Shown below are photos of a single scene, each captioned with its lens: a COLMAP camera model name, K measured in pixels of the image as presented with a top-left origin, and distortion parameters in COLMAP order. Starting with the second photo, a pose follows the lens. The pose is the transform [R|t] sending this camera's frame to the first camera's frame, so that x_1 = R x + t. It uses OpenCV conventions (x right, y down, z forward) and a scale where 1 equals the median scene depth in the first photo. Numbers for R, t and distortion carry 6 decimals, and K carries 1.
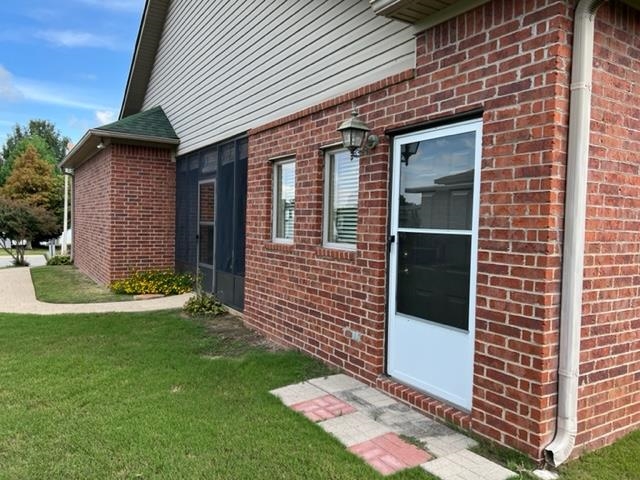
lens RADIAL K [[479.0, 0, 320.7], [0, 479.0, 236.0], [0, 0, 1]] dist [0.109892, -0.130611]
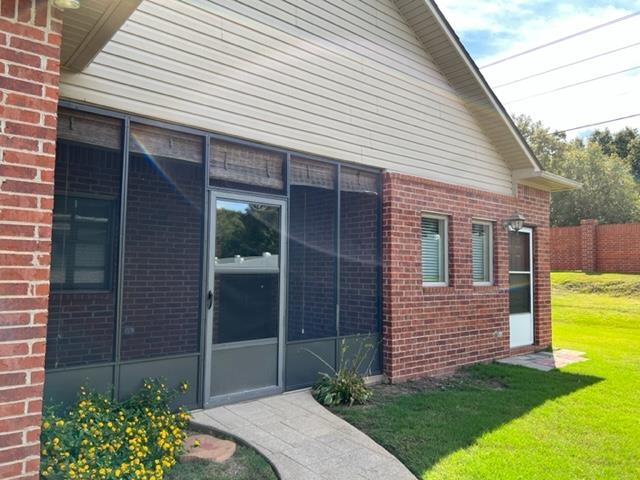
lens RADIAL K [[479.0, 0, 320.7], [0, 479.0, 236.0], [0, 0, 1]] dist [0.109892, -0.130611]
pose [[-0.152514, 0.043910, 0.987325, -1.385759], [0.012351, 0.999019, -0.042523, -0.069869], [-0.988224, 0.005710, -0.152907, 1.681725]]
